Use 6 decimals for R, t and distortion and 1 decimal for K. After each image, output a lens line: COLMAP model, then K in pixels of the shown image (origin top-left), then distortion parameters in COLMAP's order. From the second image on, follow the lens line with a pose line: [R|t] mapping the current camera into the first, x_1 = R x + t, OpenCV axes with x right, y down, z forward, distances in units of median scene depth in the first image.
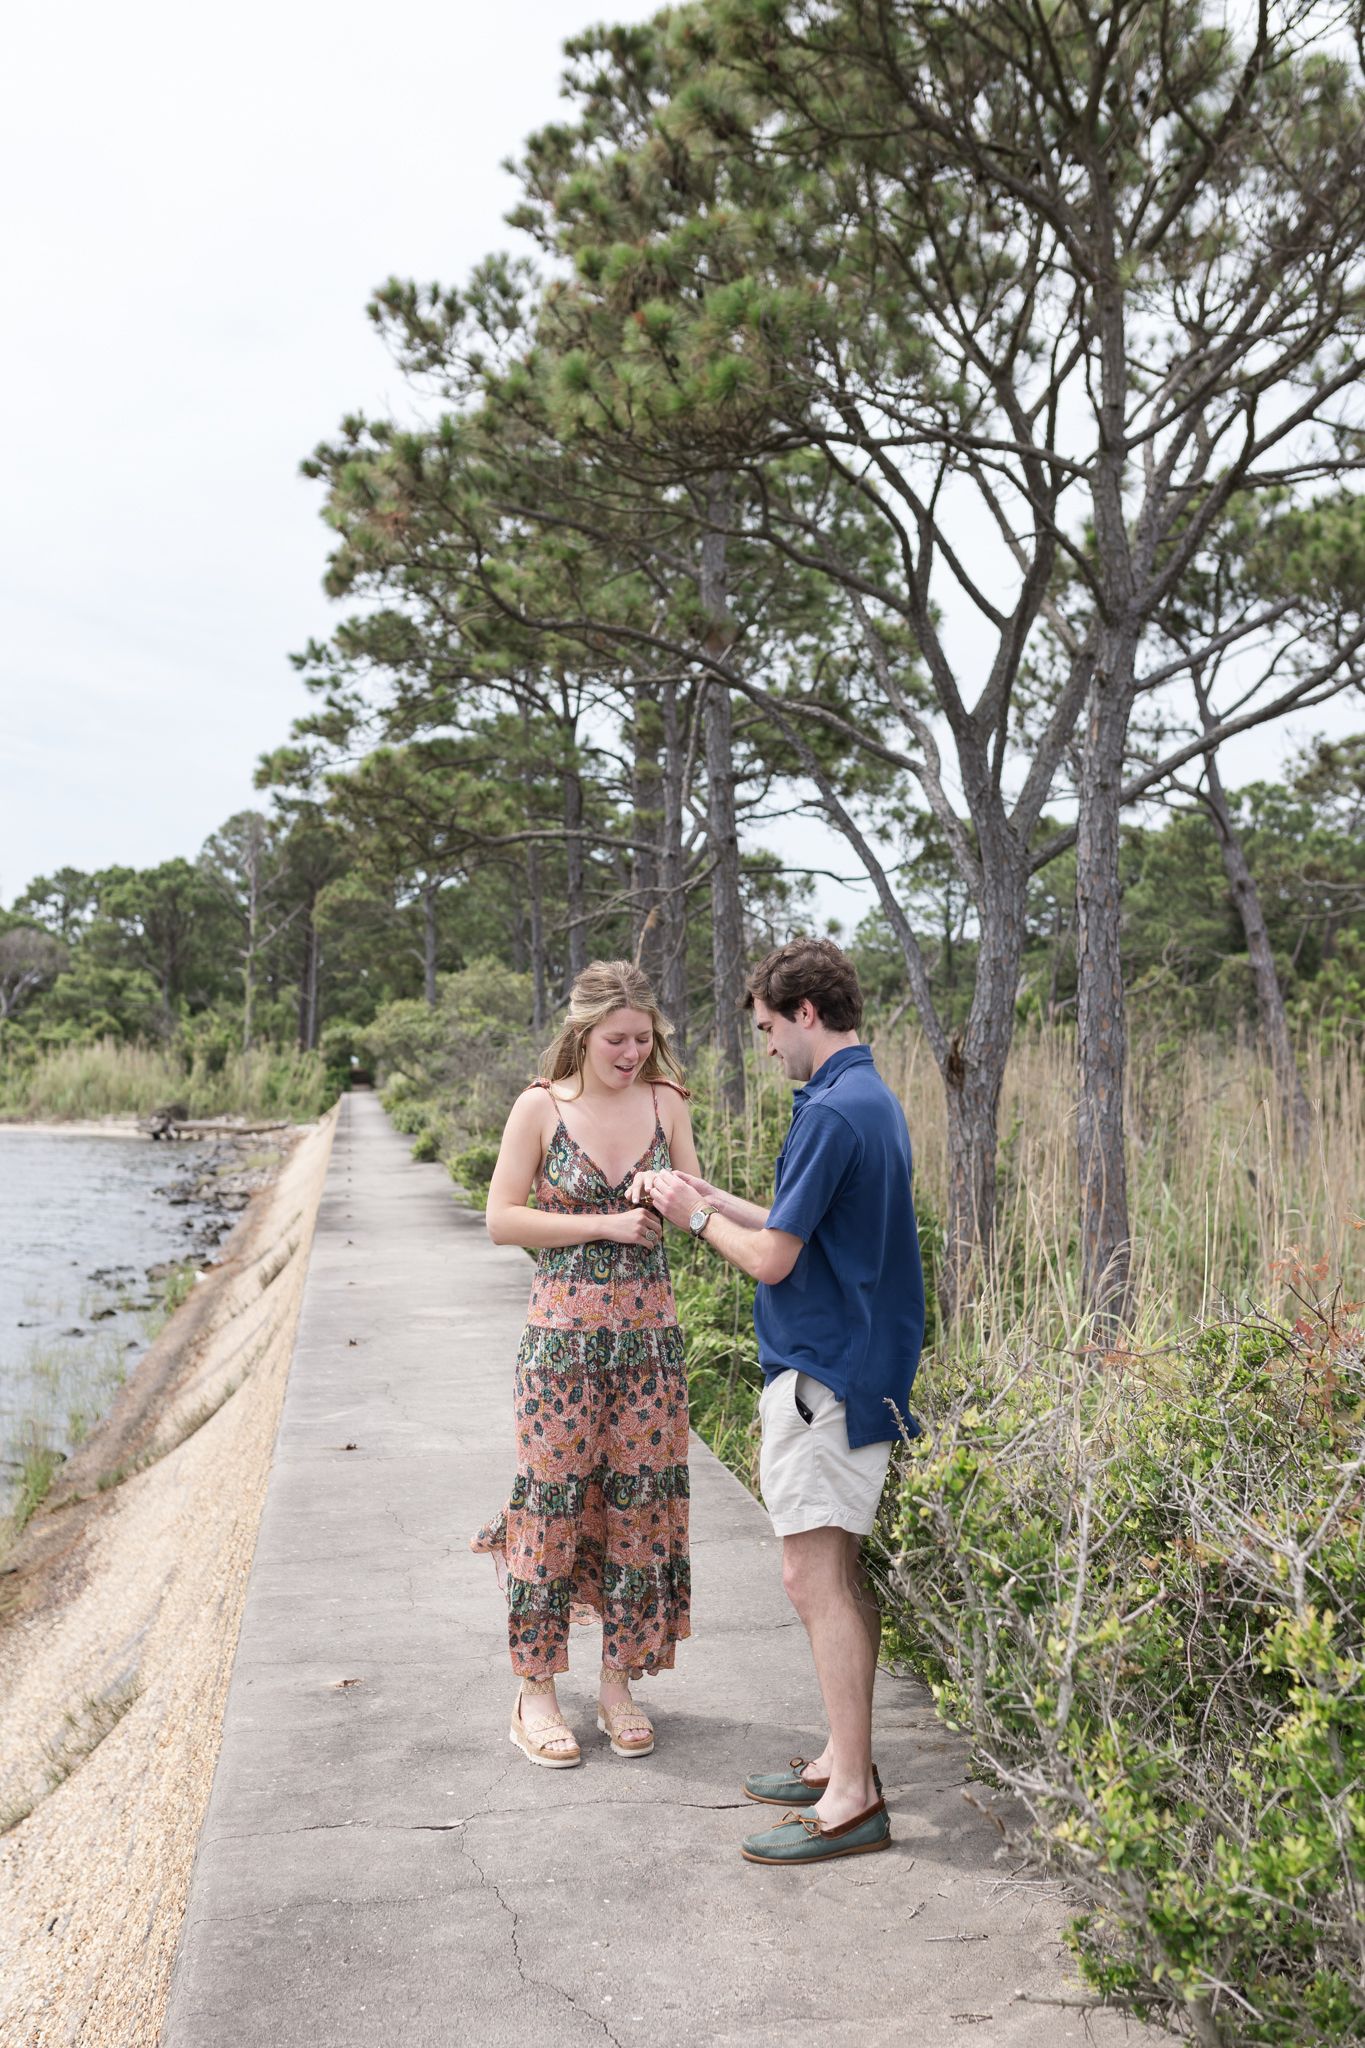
lens RADIAL K [[2065.0, 0, 707.3], [0, 2065.0, 1091.1], [0, 0, 1]] dist [0.008029, -0.010108]
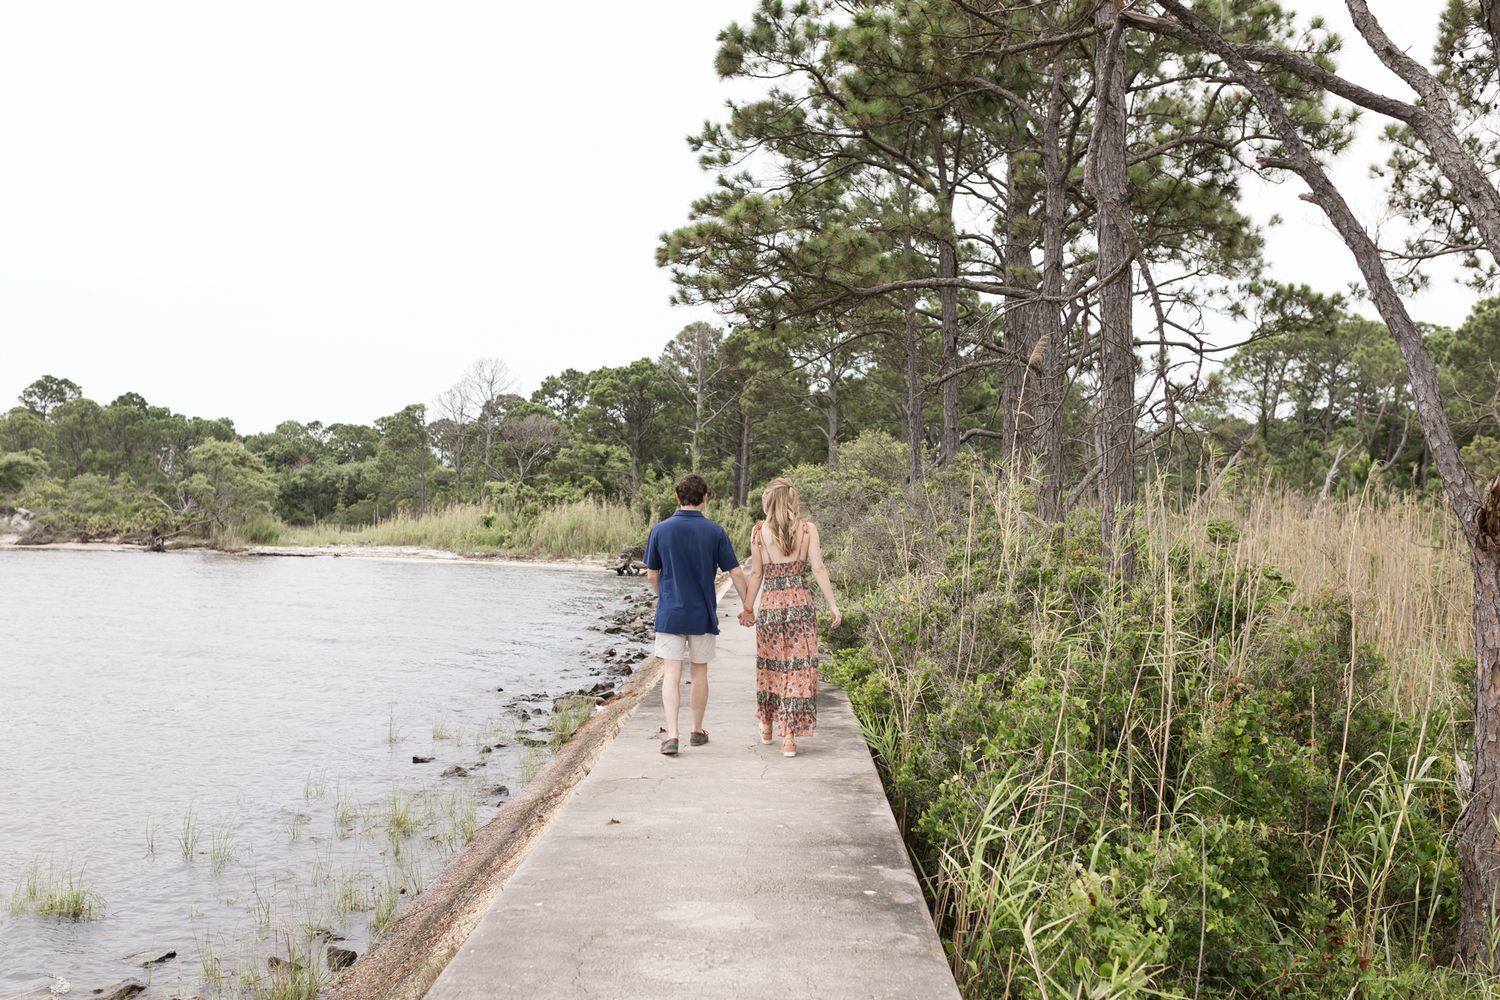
lens RADIAL K [[1550.0, 0, 695.8], [0, 1550.0, 558.5], [0, 0, 1]] dist [0.000382, 0.006696]
pose [[0.974350, 0.015224, -0.224524, -0.010400], [-0.012360, 0.999823, 0.014158, -0.002115], [0.224700, -0.011020, 0.974366, 0.188973]]
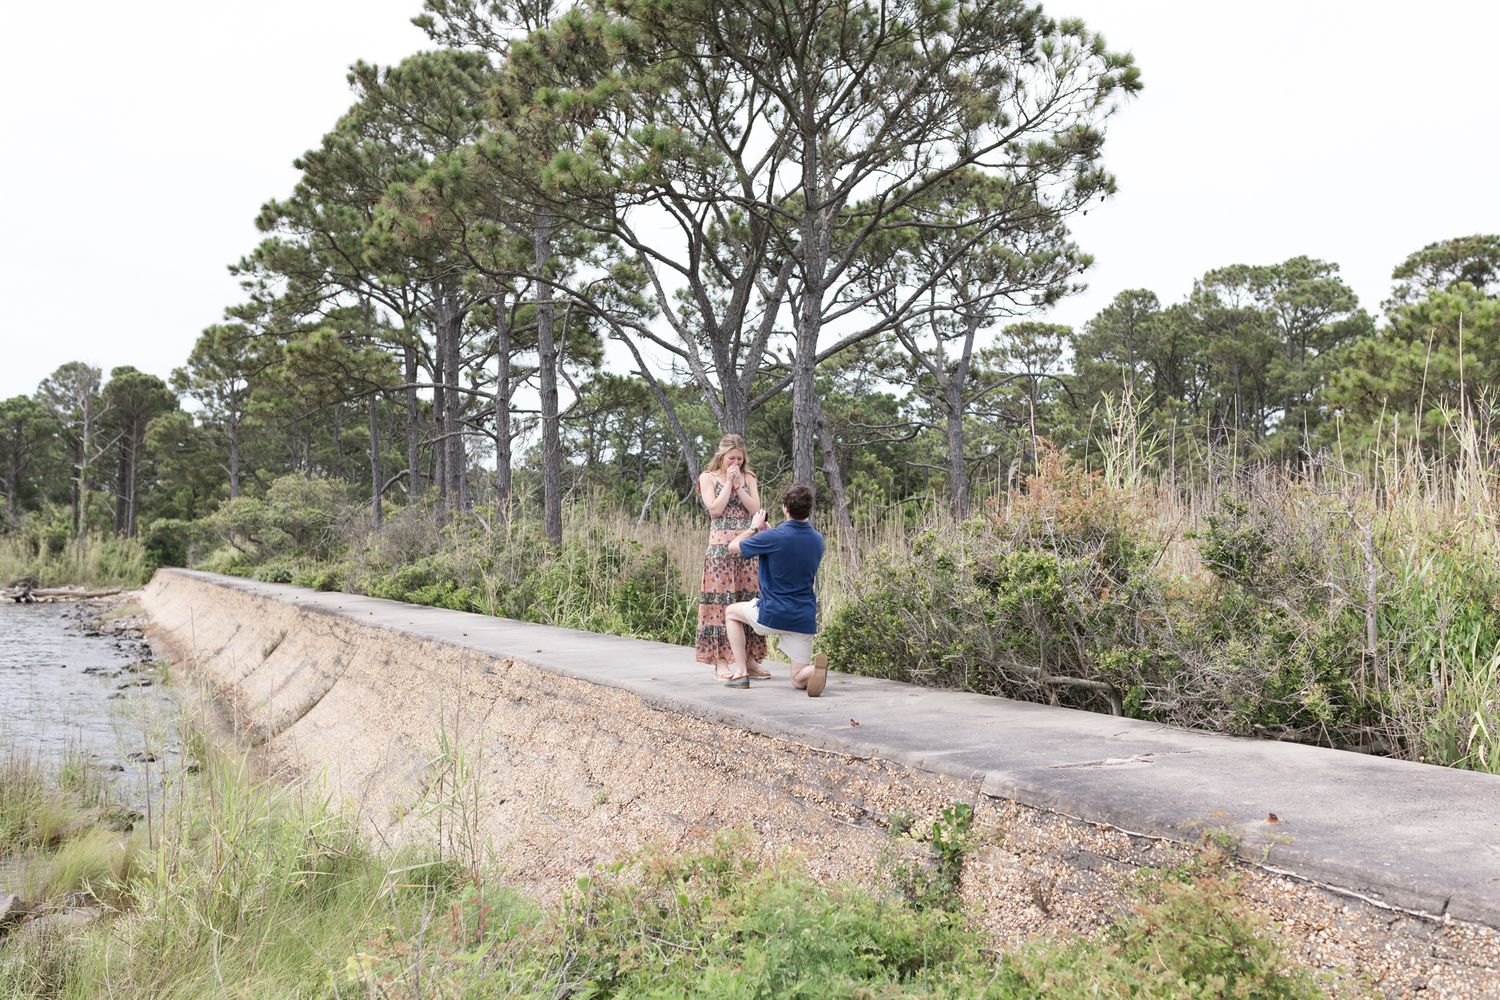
lens RADIAL K [[1458.7, 0, 776.5], [0, 1458.7, 522.4], [0, 0, 1]] dist [0.004293, 0.002543]
pose [[0.968094, -0.000806, 0.250587, -0.070991], [0.009248, 0.999428, -0.032515, 0.018473], [-0.250418, 0.033795, 0.967548, -0.140111]]
